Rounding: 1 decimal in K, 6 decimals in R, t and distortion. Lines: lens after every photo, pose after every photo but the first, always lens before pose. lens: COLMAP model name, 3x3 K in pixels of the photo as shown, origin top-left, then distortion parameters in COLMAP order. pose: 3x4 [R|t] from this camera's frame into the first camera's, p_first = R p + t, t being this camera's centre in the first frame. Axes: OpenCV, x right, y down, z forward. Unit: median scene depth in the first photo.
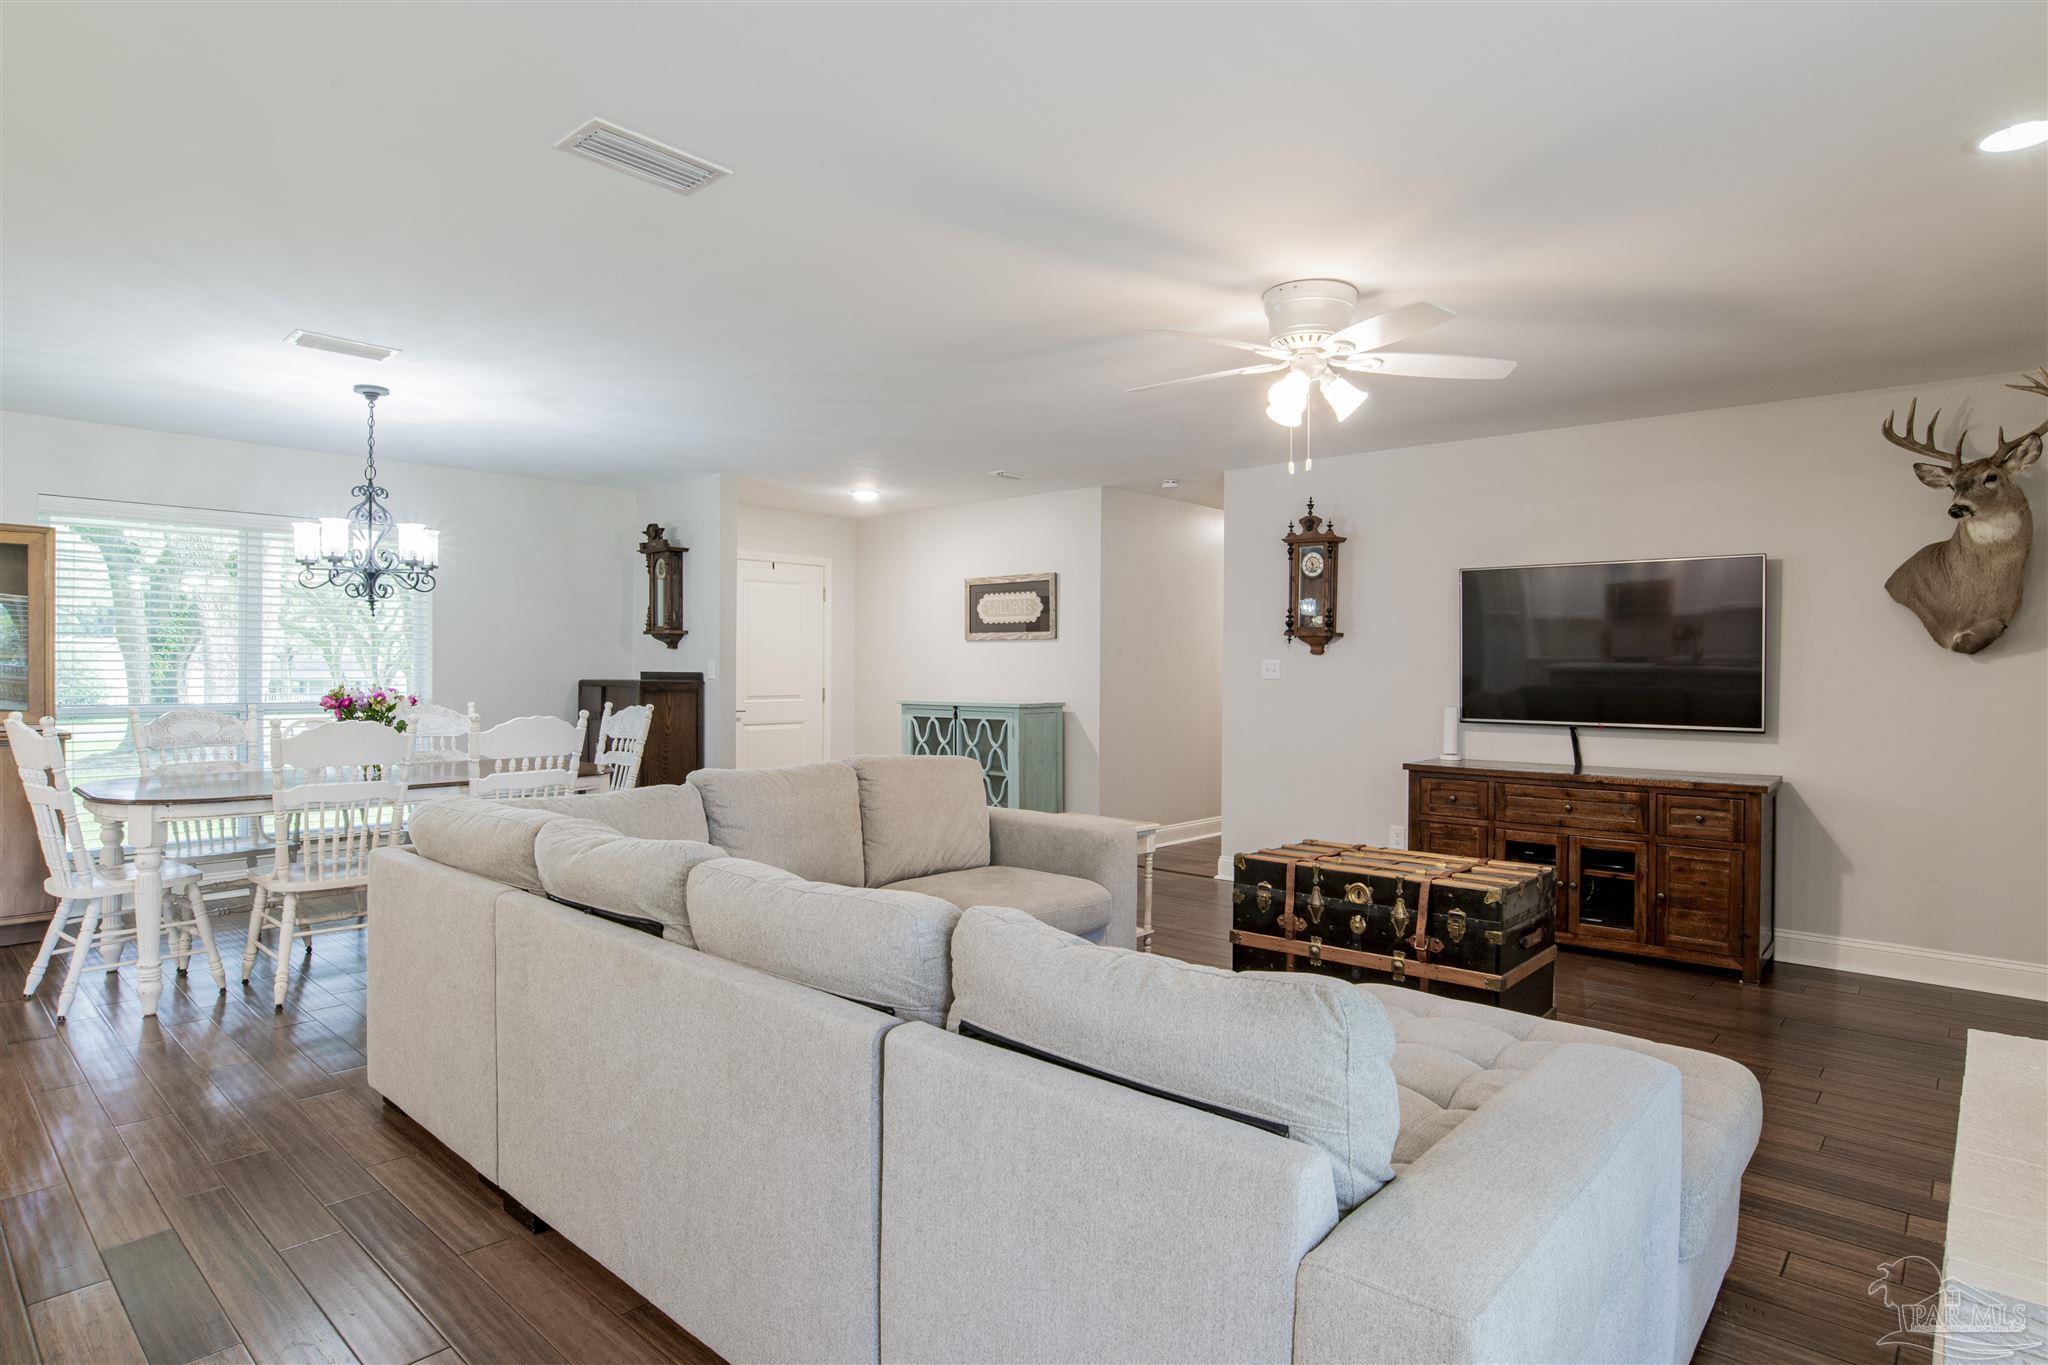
lens RADIAL K [[1103.1, 0, 1030.3], [0, 1103.1, 675.4], [0, 0, 1]] dist [-0.040488, -0.000116]
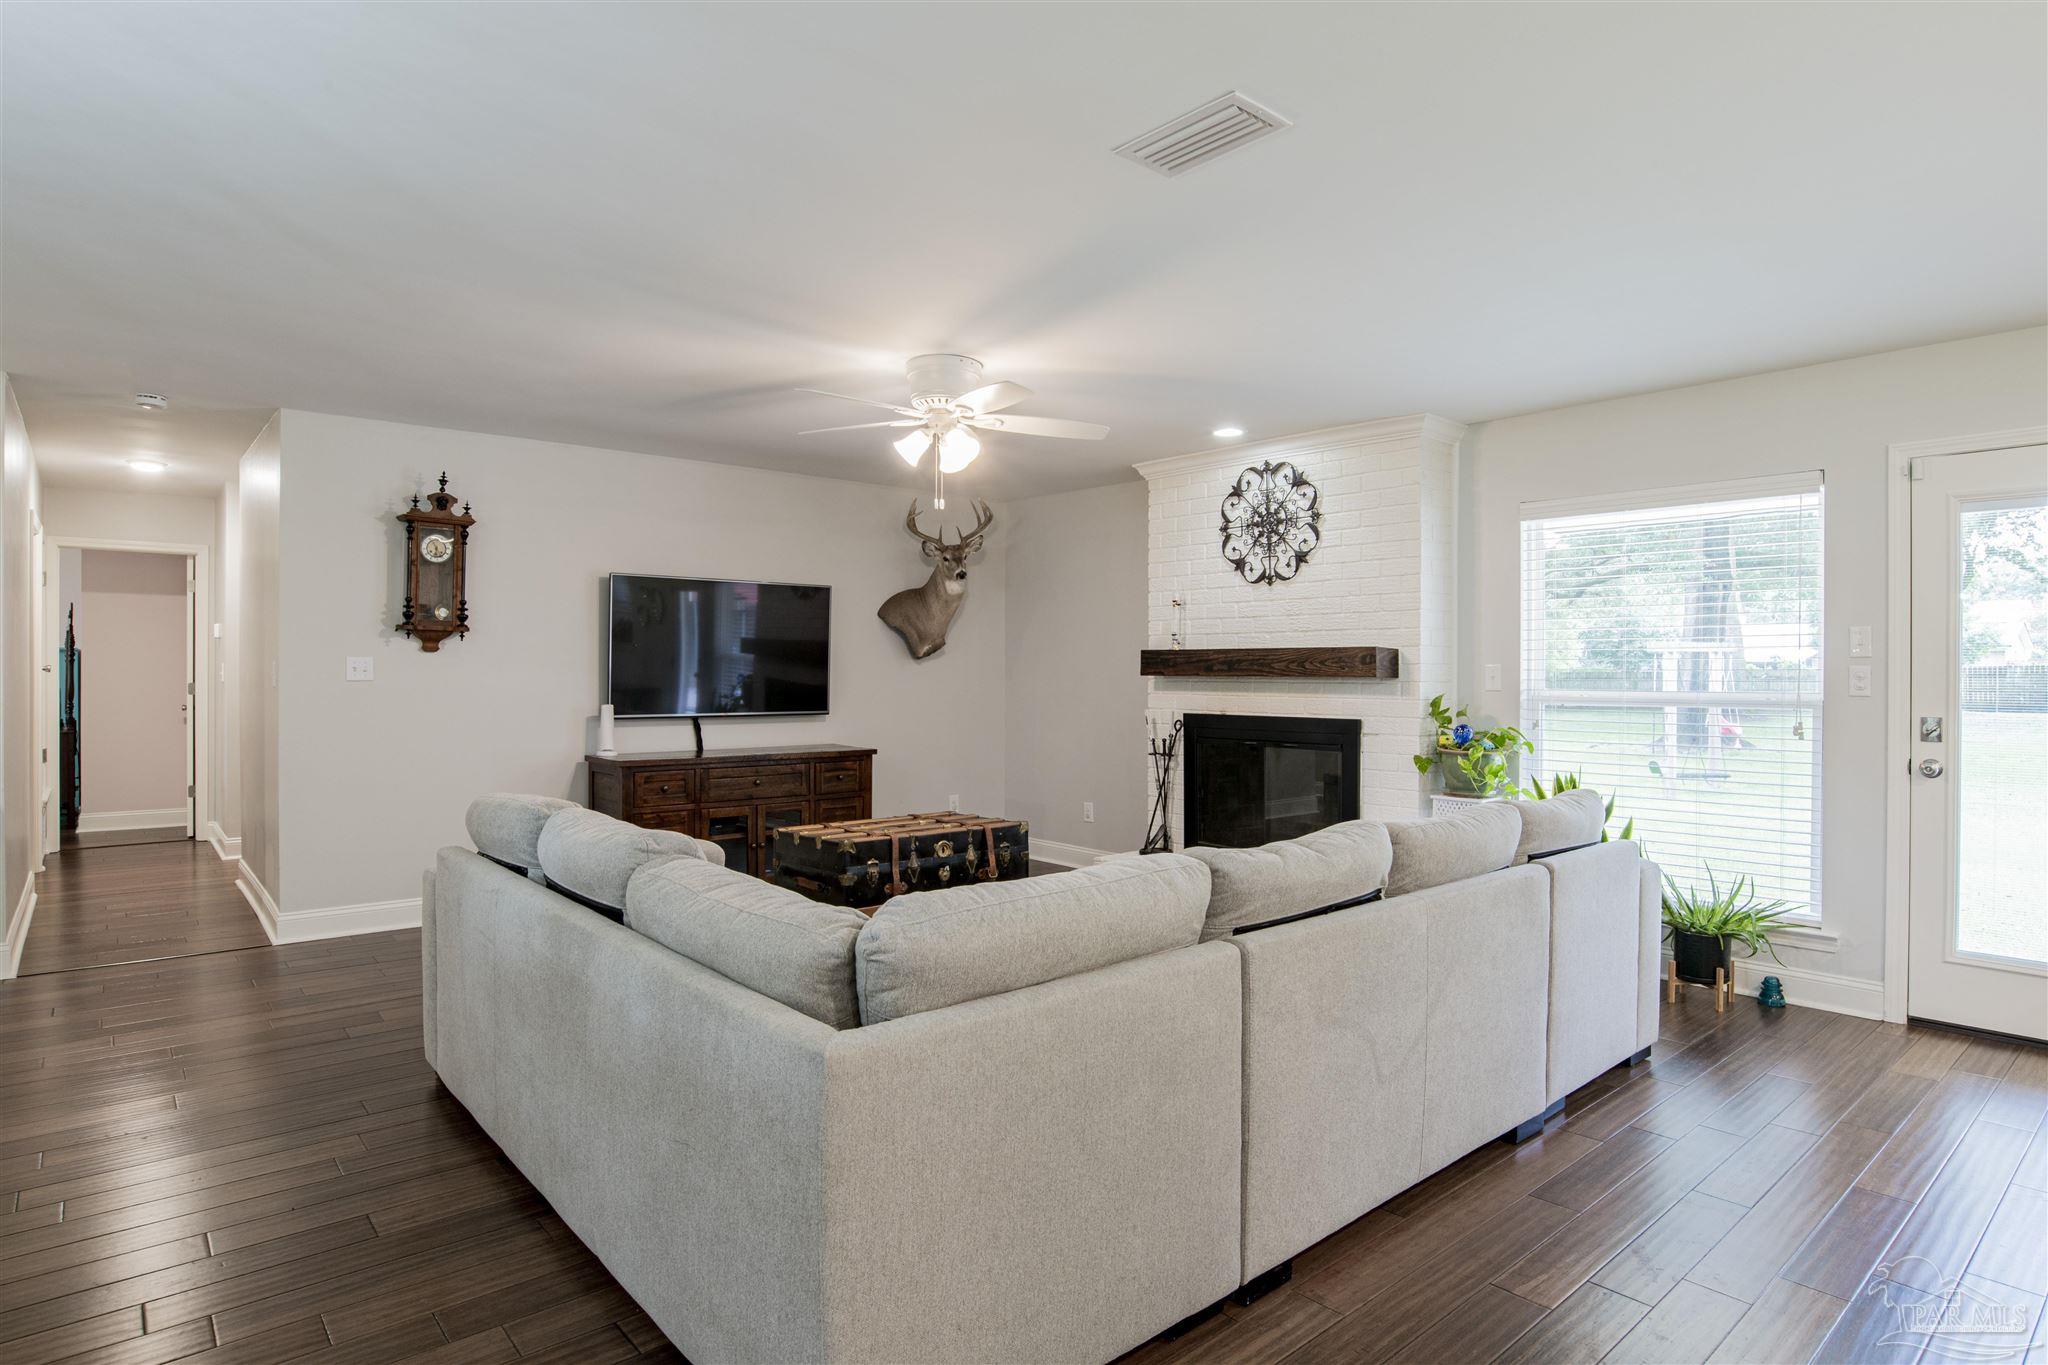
lens RADIAL K [[1103.1, 0, 1041.0], [0, 1103.1, 671.3], [0, 0, 1]] dist [-0.040488, -0.000116]
pose [[0.126301, -0.005209, 0.991978, -0.653068], [0.001575, 0.999986, 0.005051, -0.008516], [-0.991991, 0.000924, 0.126308, 0.503379]]
